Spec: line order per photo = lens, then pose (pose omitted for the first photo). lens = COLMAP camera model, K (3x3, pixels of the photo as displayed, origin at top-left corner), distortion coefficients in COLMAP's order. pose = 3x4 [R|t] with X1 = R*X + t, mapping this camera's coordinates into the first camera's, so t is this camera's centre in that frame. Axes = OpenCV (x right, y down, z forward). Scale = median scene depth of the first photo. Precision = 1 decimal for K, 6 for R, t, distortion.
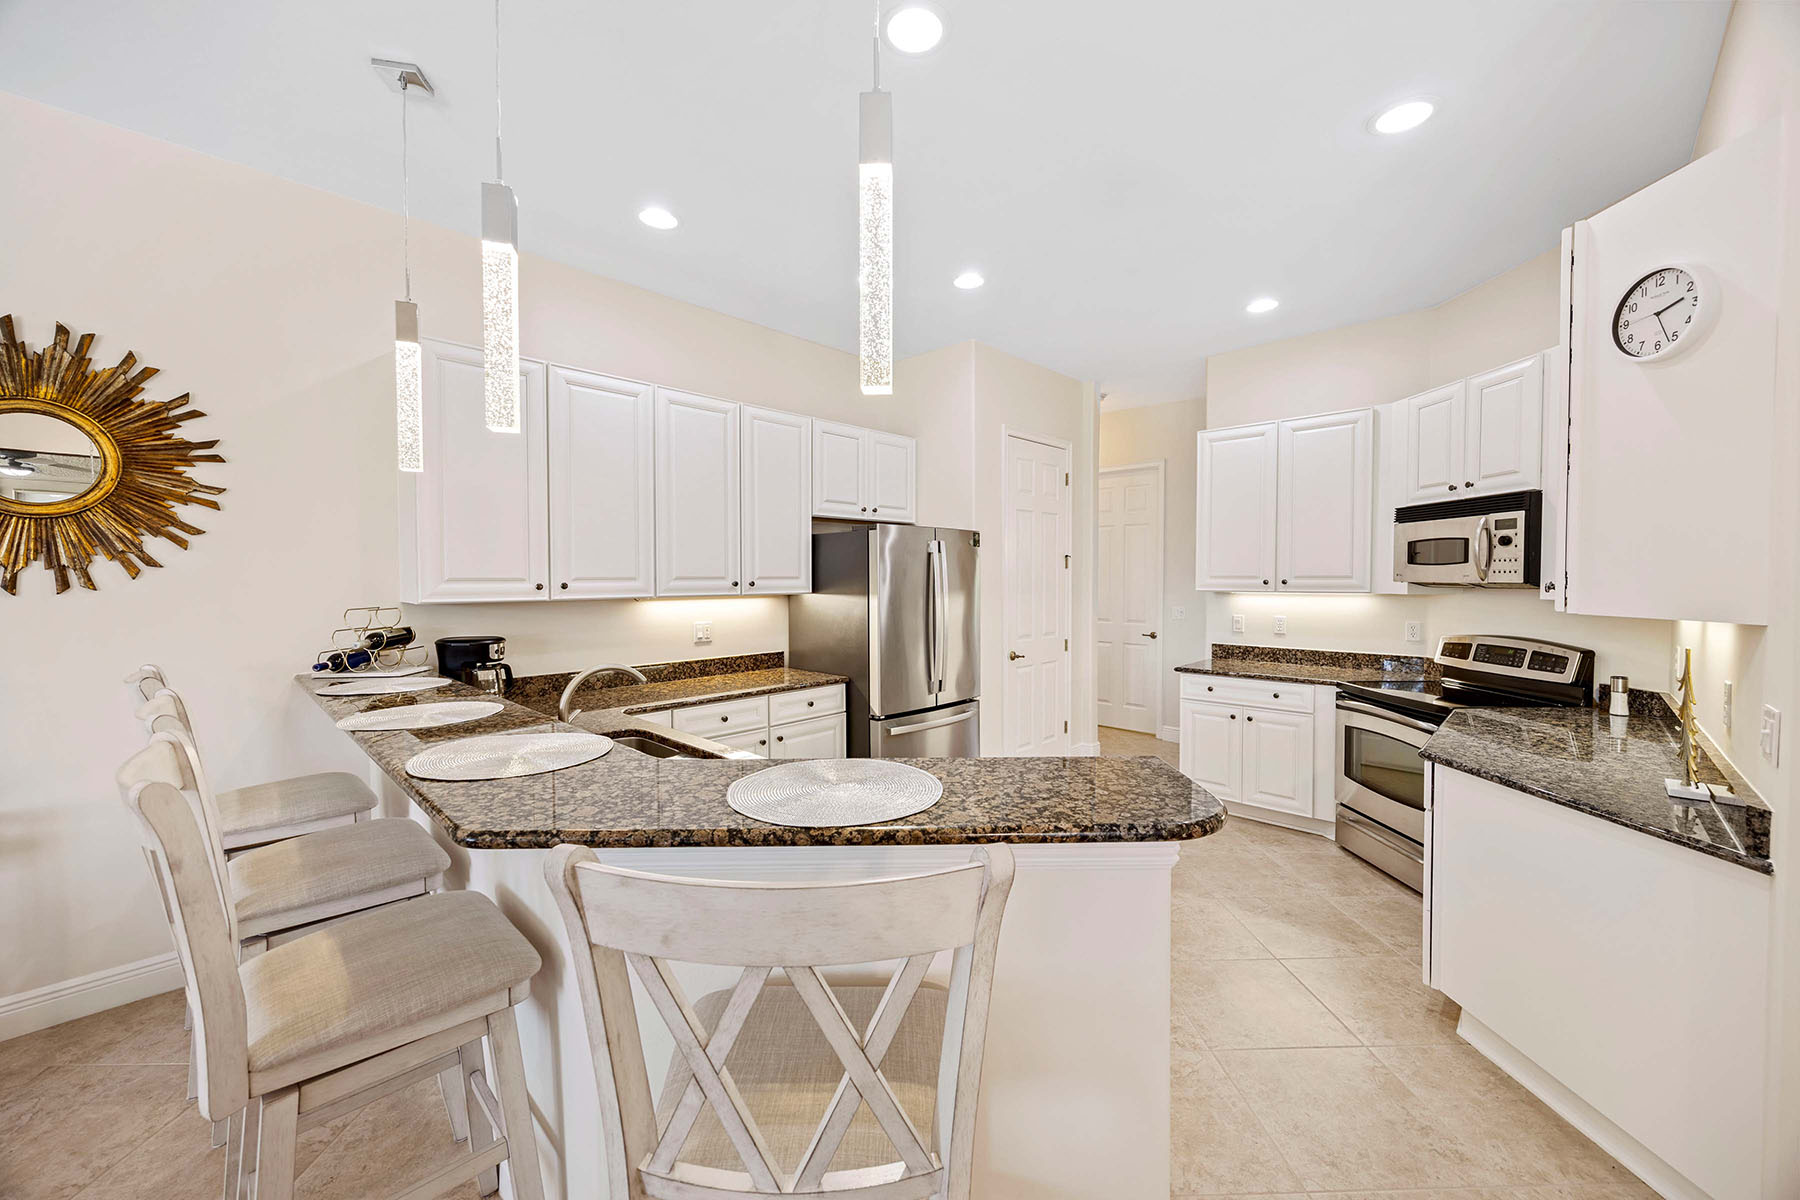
lens RADIAL K [[689.4, 0, 899.8], [0, 689.4, 593.1], [0, 0, 1]] dist [-0.003031, 0.000048]
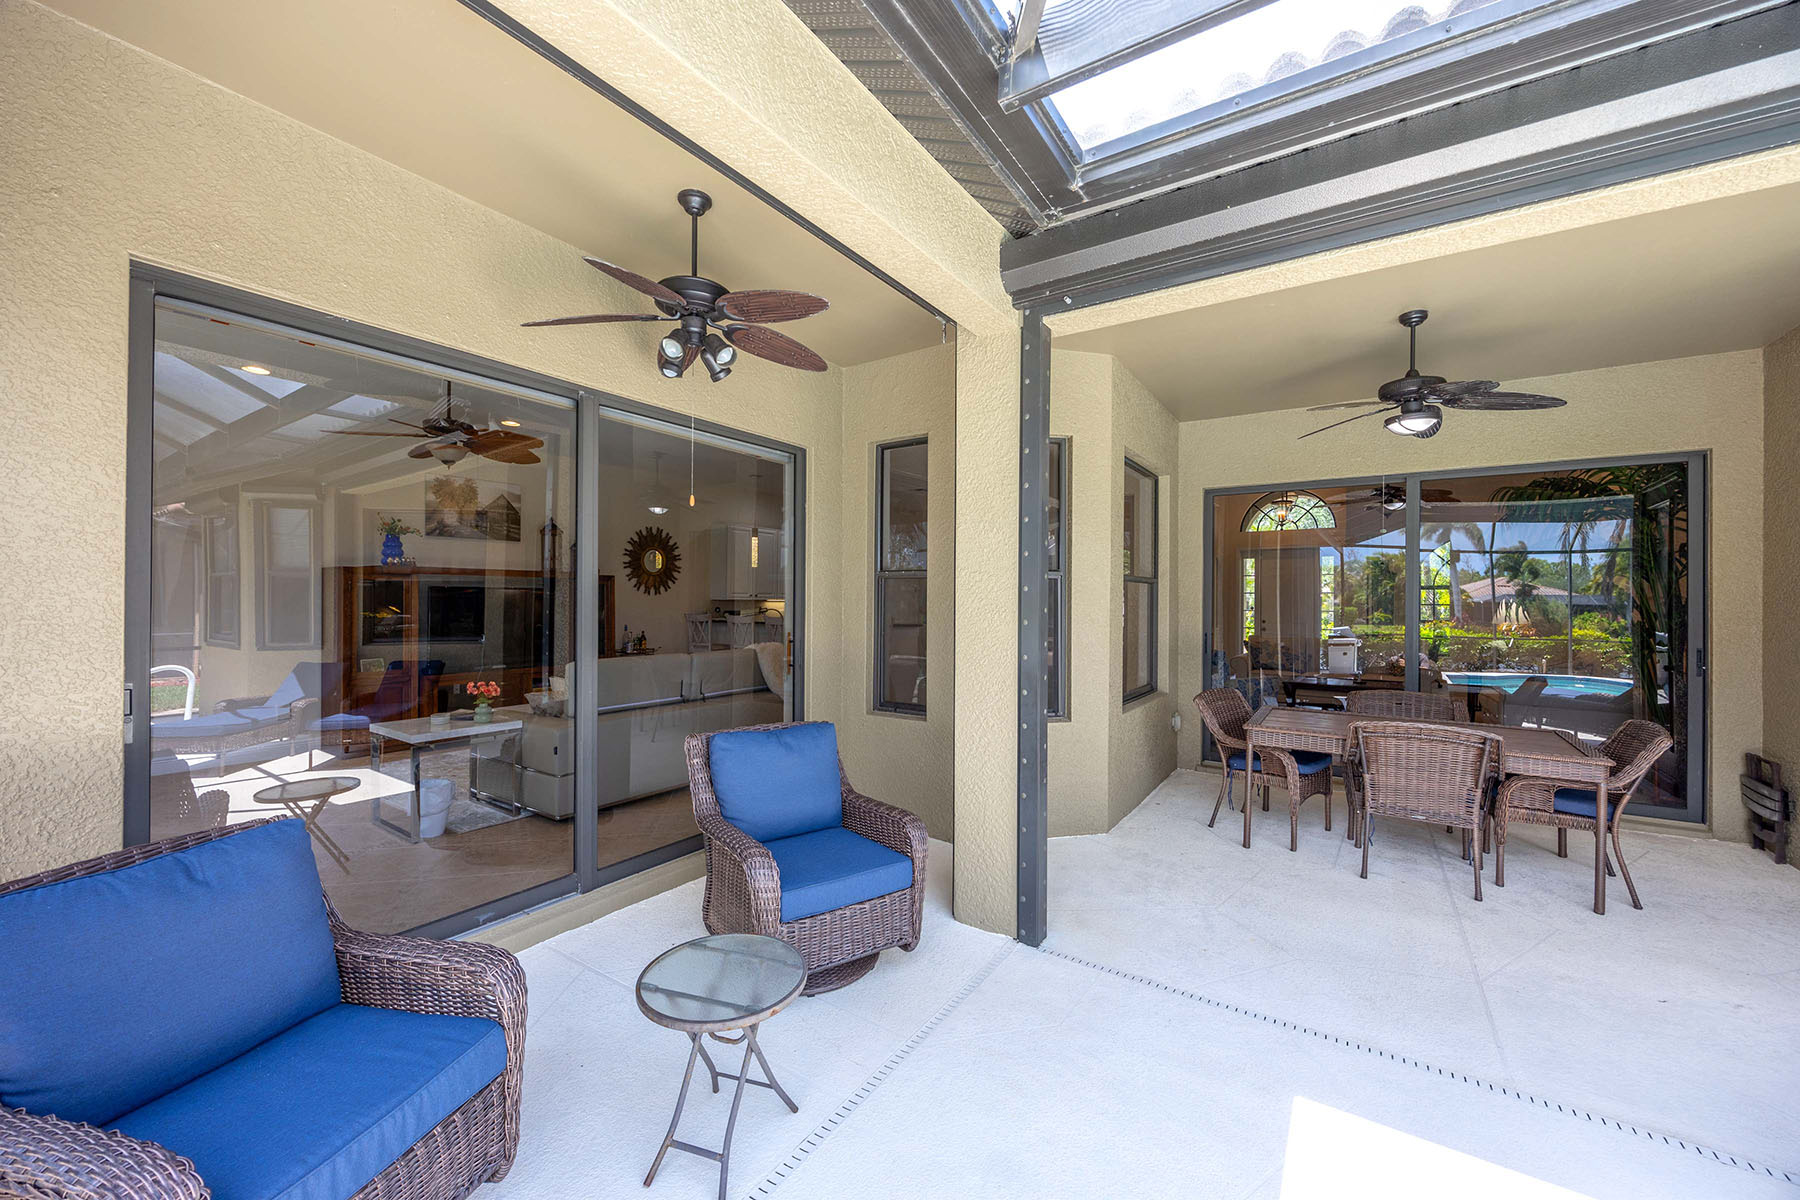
lens RADIAL K [[689.4, 0, 899.8], [0, 689.4, 593.1], [0, 0, 1]] dist [-0.003031, 0.000048]
pose [[0.984105, 0.008639, 0.177379, -0.390168], [-0.002274, 0.999347, -0.036055, 0.090854], [-0.177575, 0.035078, 0.983482, -2.227714]]
